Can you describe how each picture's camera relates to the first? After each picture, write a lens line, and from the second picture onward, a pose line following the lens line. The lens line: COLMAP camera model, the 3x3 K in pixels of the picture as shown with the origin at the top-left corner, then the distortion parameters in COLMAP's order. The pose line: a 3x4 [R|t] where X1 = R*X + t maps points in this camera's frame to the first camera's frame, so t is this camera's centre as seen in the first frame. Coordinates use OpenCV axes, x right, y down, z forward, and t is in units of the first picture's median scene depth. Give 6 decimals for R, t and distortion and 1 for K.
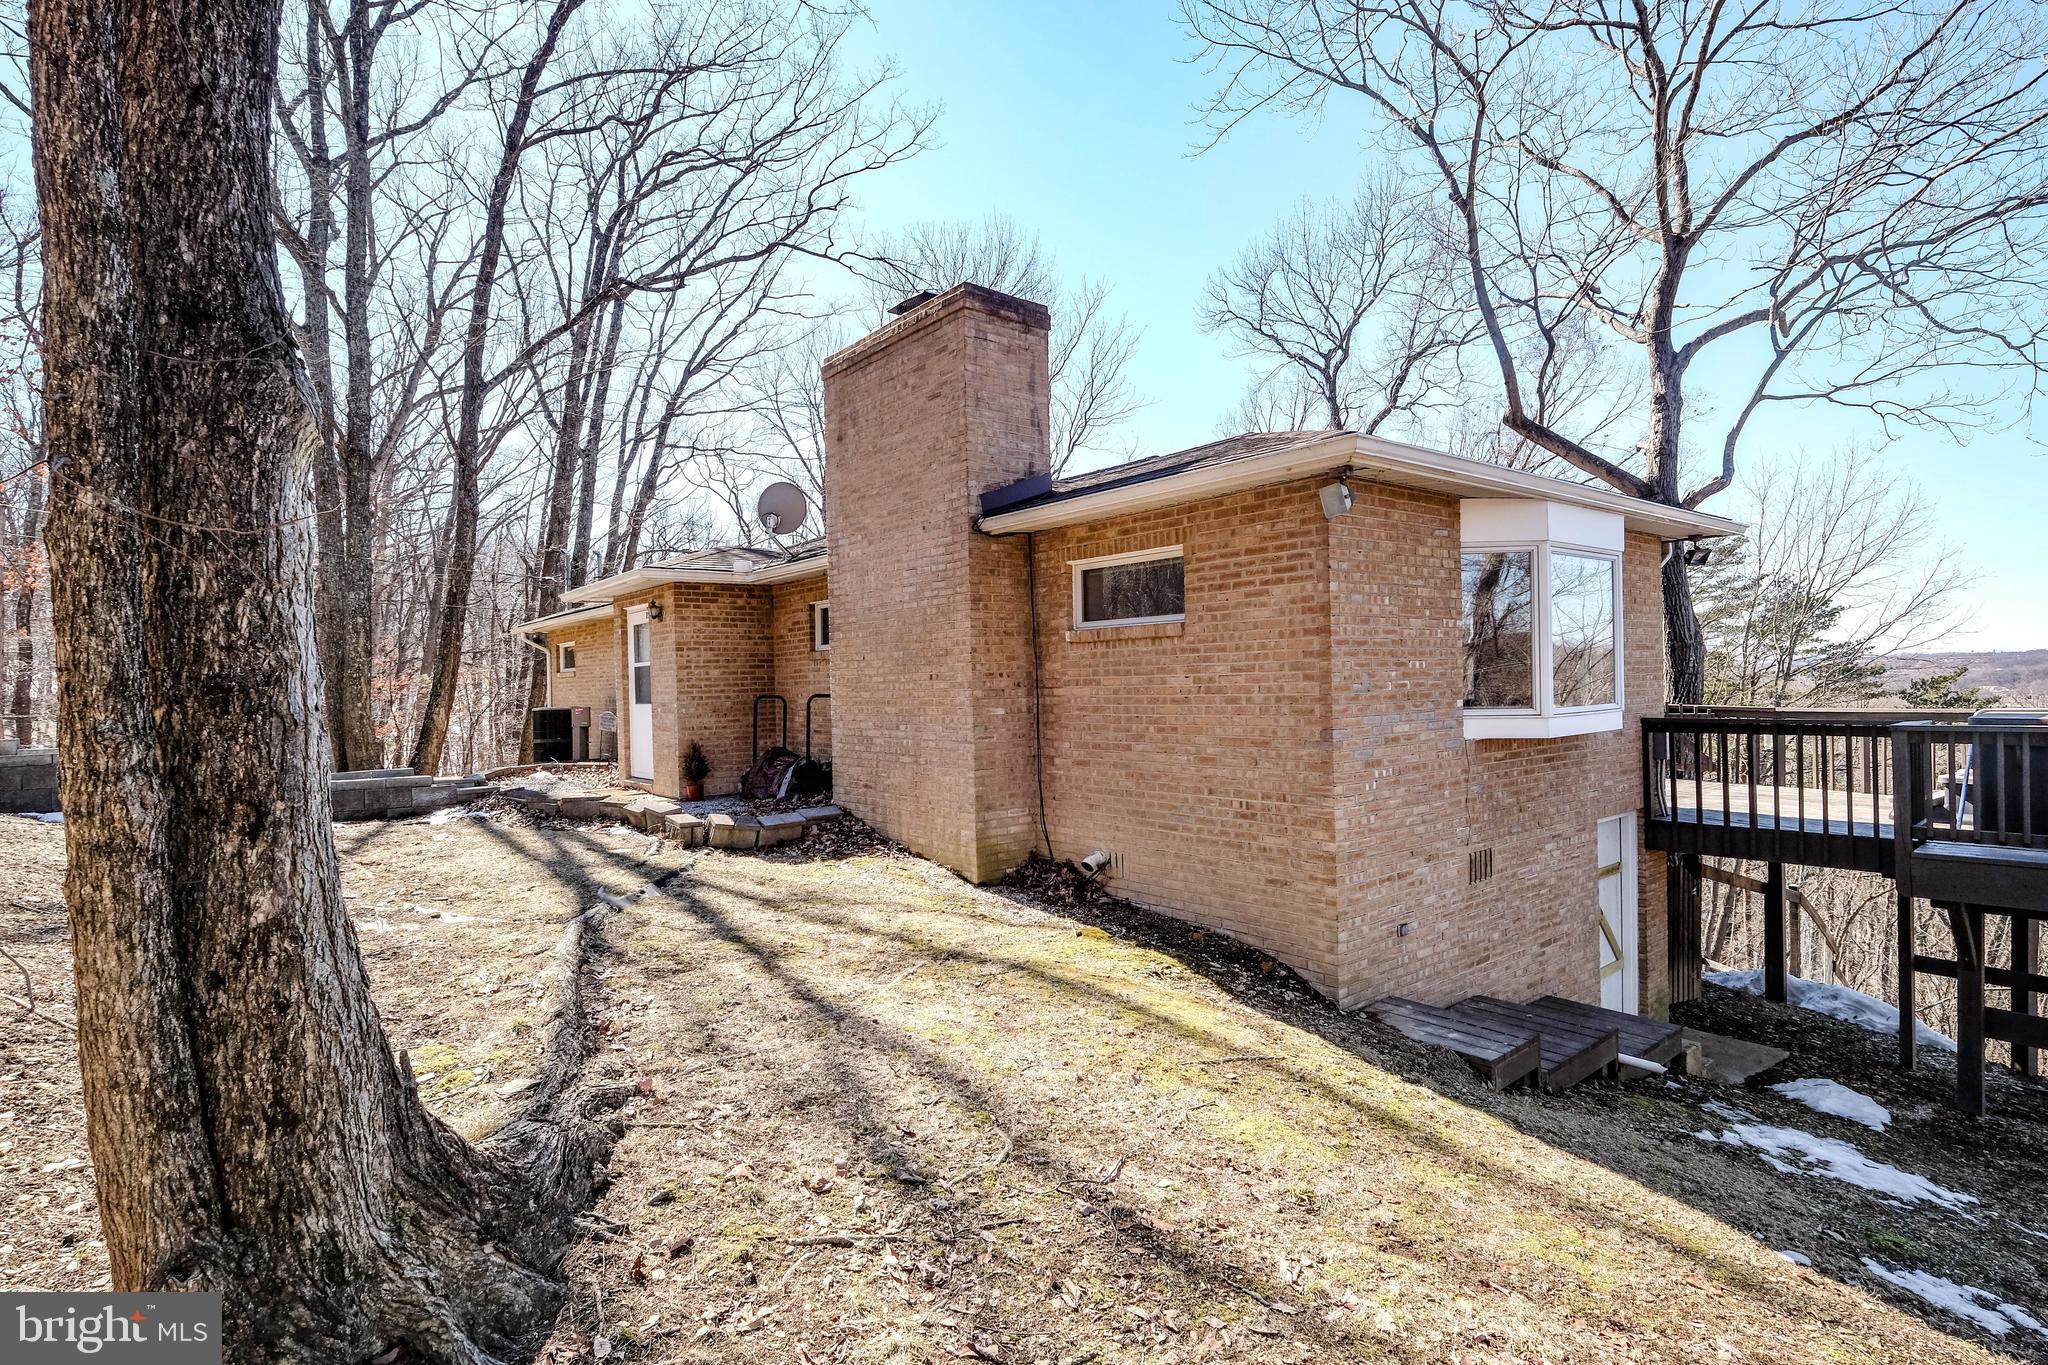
lens RADIAL K [[1015.6, 0, 1025.0], [0, 1015.6, 685.7], [0, 0, 1]] dist [-0.001258, -0.002722]
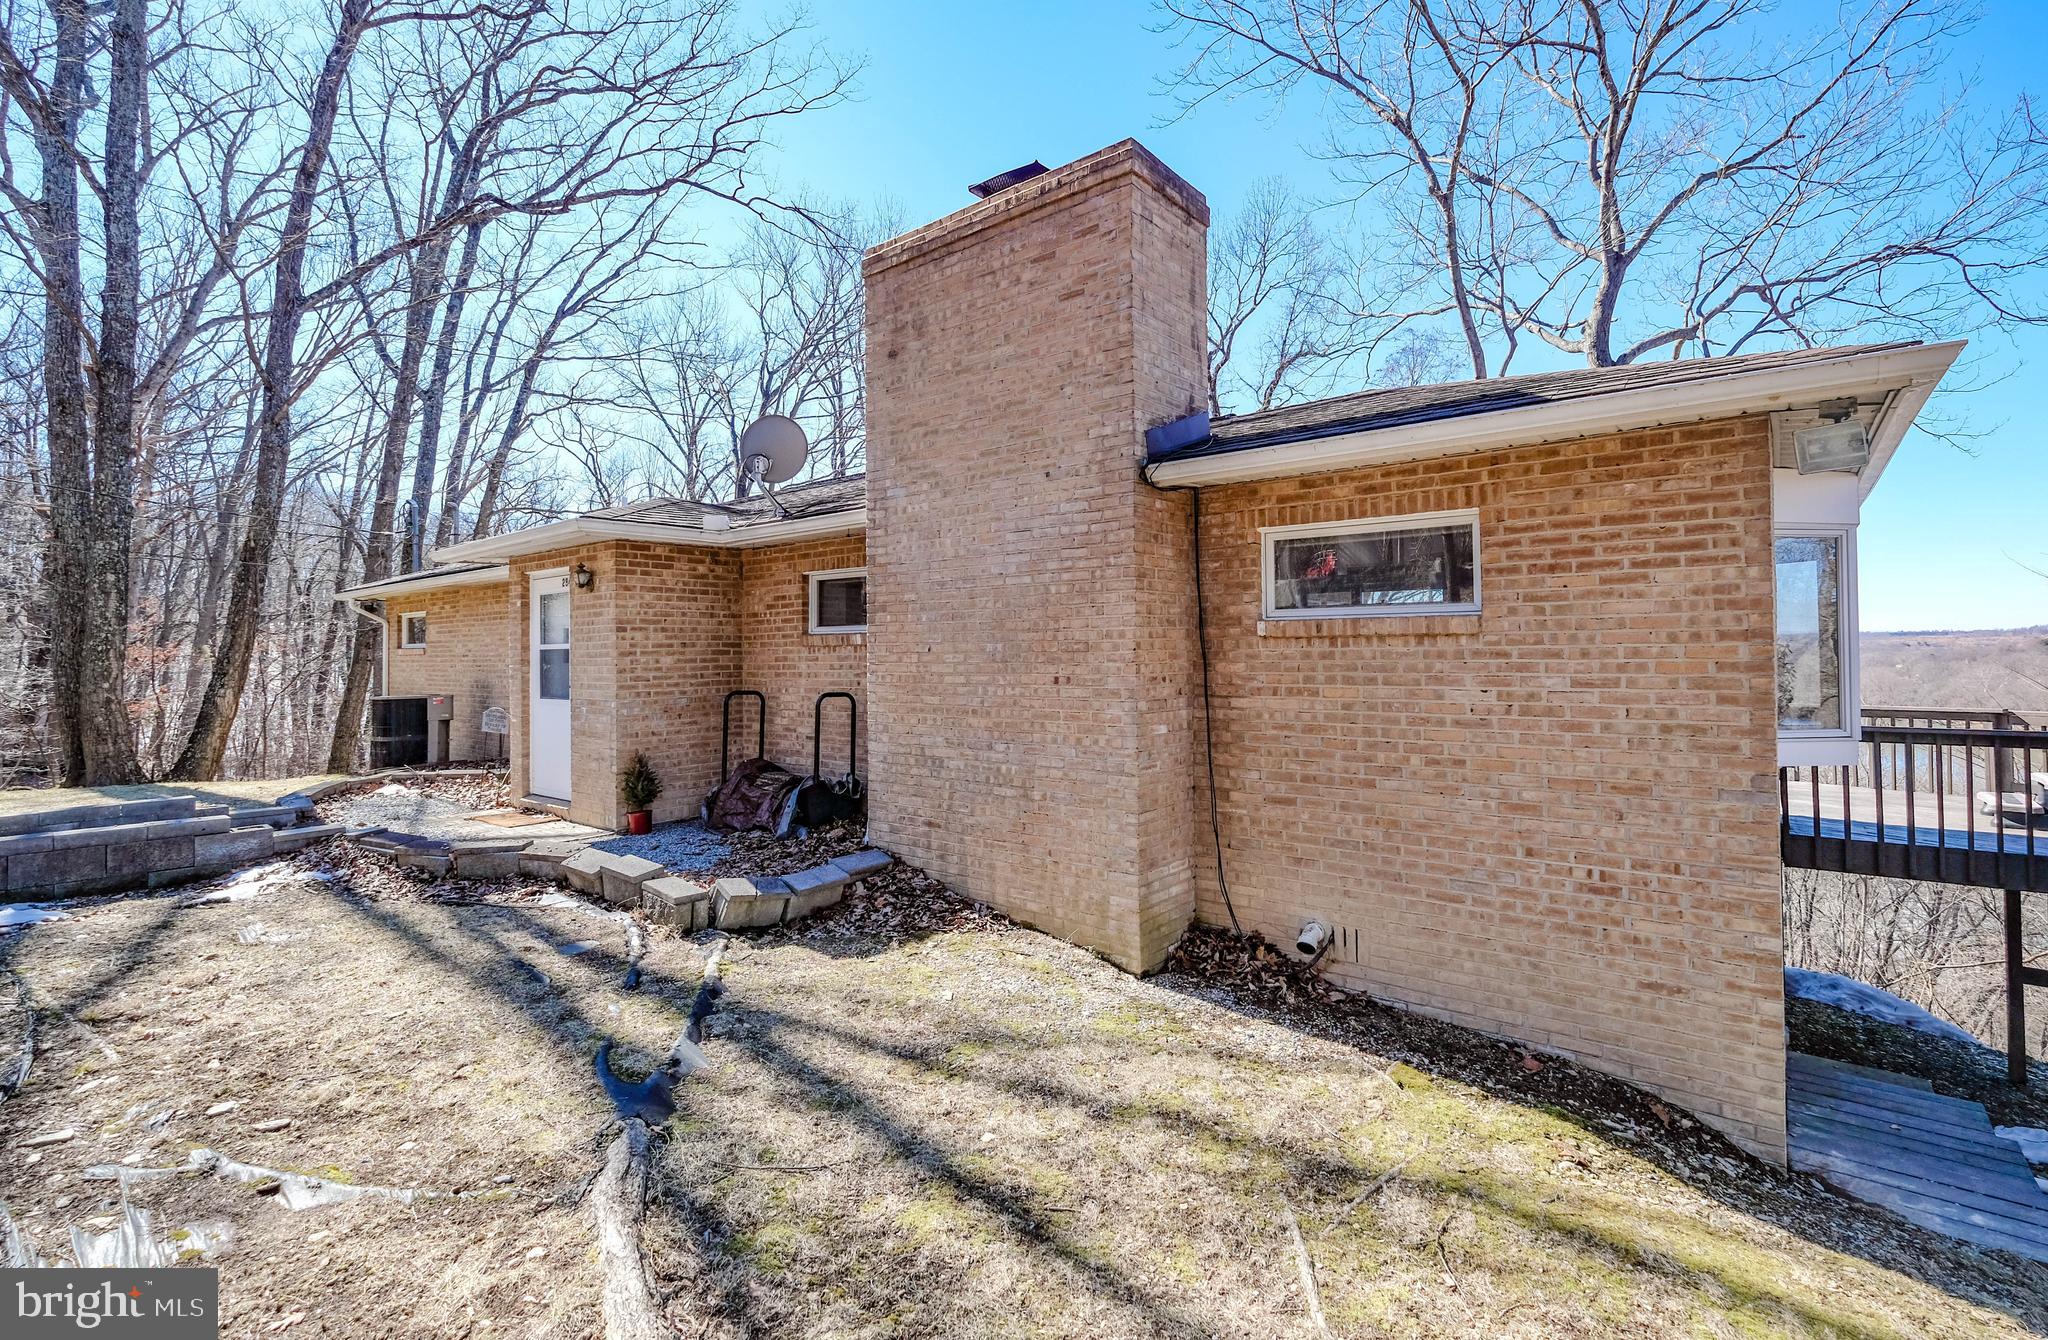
lens RADIAL K [[904.2, 0, 1048.7], [0, 904.2, 629.8], [0, 0, 1]] dist [-0.008252, 0.003033]
pose [[0.974367, 0.015632, 0.224422, -0.206376], [-0.009409, 0.999542, -0.028768, -0.022042], [-0.224769, 0.025919, 0.974067, 0.317480]]
